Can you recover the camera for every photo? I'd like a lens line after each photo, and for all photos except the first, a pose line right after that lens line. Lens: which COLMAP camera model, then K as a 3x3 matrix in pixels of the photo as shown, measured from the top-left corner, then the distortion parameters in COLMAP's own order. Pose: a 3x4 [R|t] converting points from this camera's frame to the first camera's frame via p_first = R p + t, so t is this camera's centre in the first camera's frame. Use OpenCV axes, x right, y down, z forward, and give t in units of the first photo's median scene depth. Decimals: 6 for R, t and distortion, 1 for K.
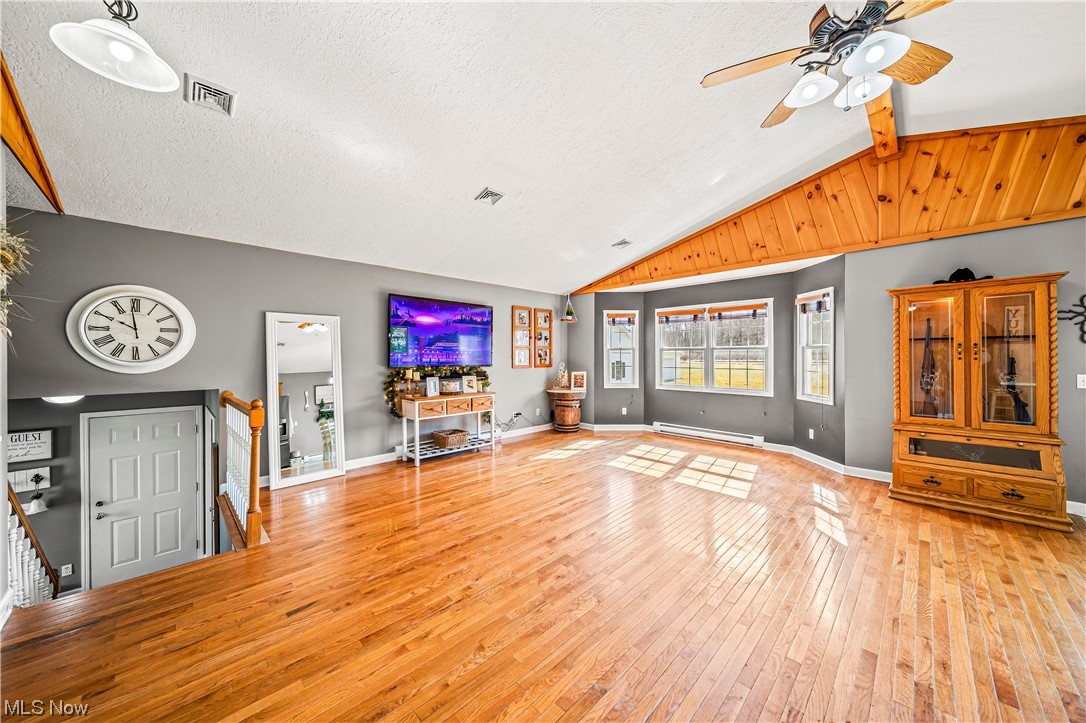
lens RADIAL K [[383.3, 0, 537.4], [0, 383.3, 359.1], [0, 0, 1]] dist [0.000709, -0.000278]
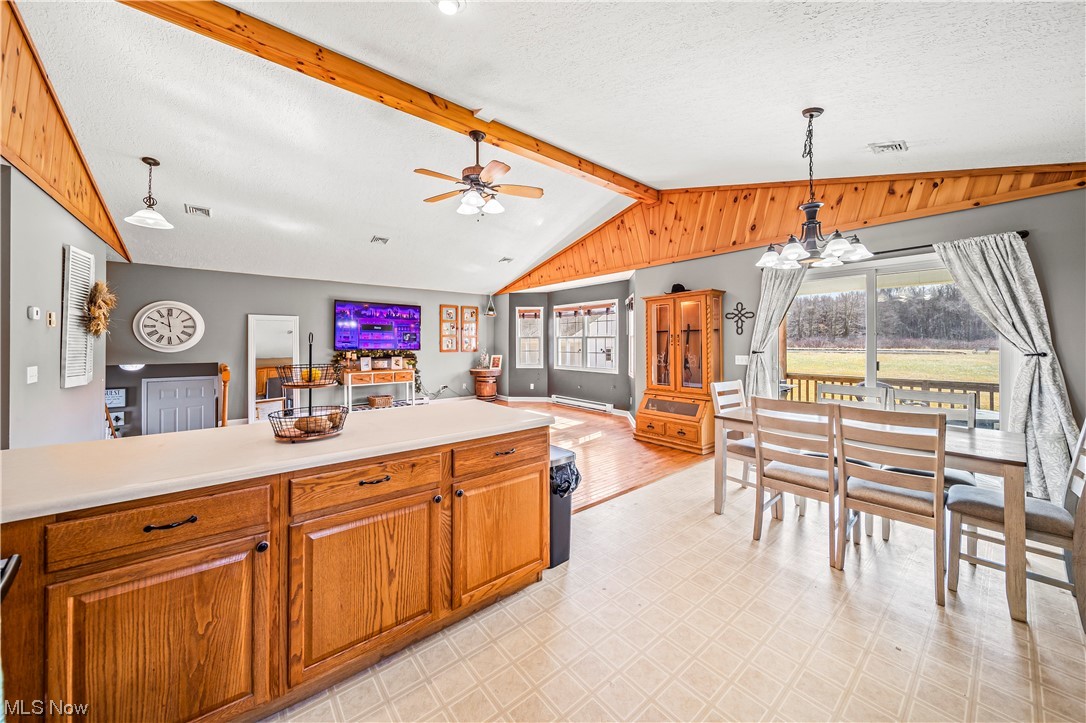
lens RADIAL K [[383.3, 0, 534.7], [0, 383.3, 340.6], [0, 0, 1]] dist [0.000709, -0.000278]
pose [[0.995657, 0.001012, -0.093090, 0.507812], [-0.002384, 0.999890, -0.014633, 0.004403], [0.093064, 0.014791, 0.995550, -0.381465]]
